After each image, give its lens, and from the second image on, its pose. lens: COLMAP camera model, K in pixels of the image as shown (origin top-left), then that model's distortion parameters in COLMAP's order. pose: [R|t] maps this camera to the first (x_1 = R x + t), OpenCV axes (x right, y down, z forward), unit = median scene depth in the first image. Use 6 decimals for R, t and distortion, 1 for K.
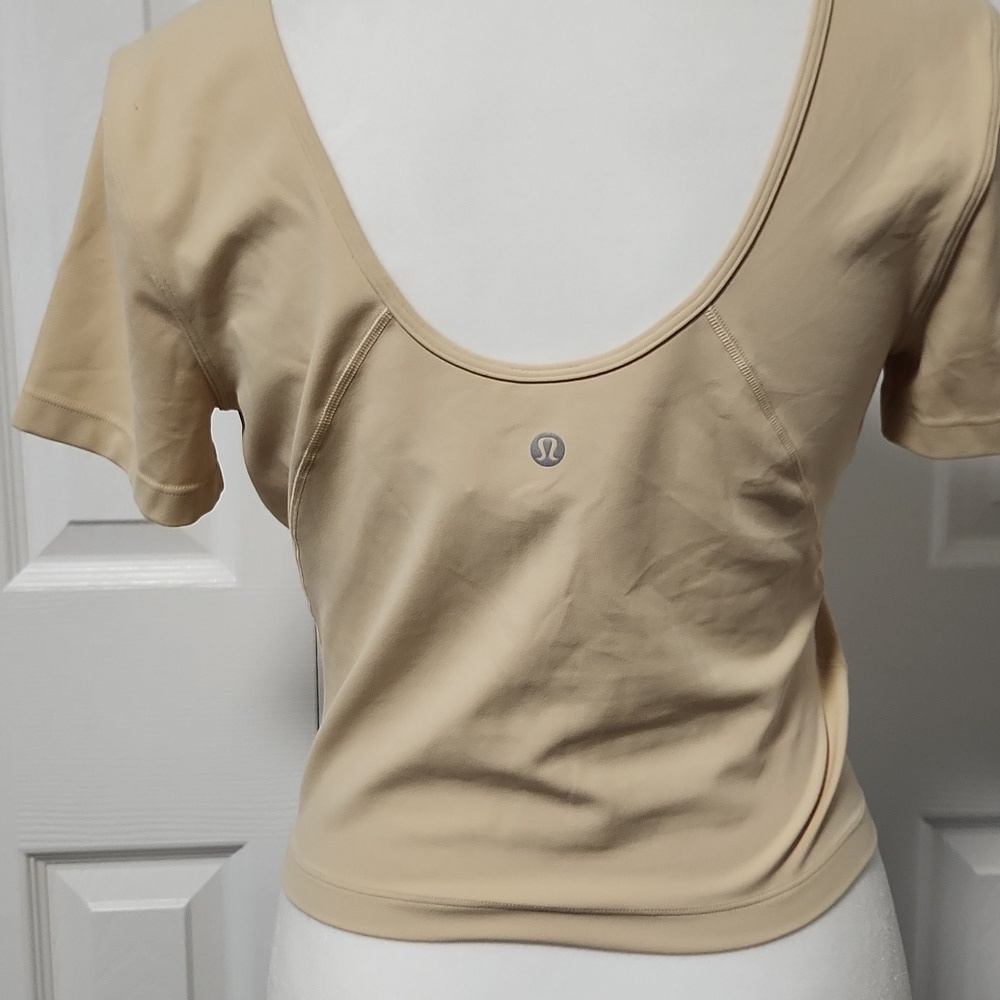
lens RADIAL K [[1230.3, 0, 510.5], [0, 1230.3, 508.4], [0, 0, 1]] dist [0.023945, 0.000000]
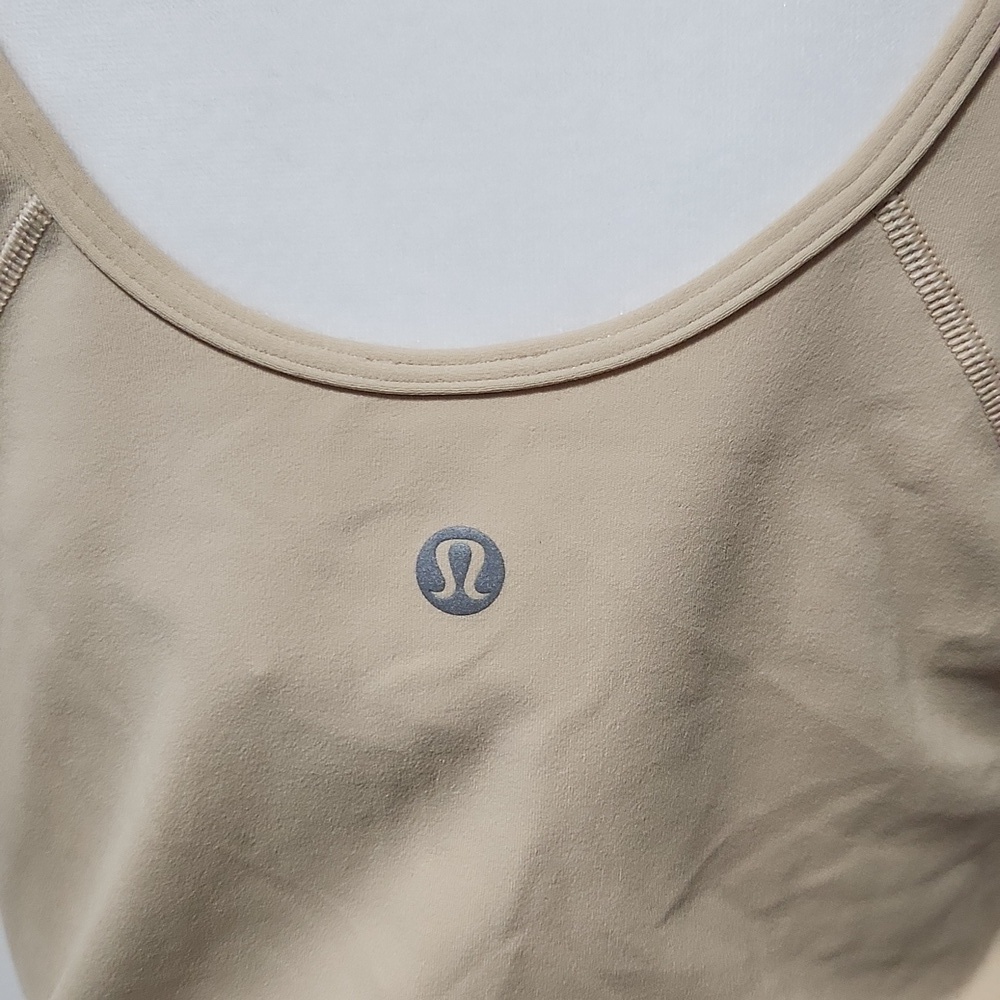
lens RADIAL K [[1230.3, 0, 493.7], [0, 1230.3, 495.1], [0, 0, 1]] dist [0.023945, 0.000000]
pose [[0.999954, 0.007812, 0.005557, 0.037840], [-0.007775, 0.999949, -0.006513, -0.068288], [-0.005608, 0.006469, 0.999963, 0.608415]]
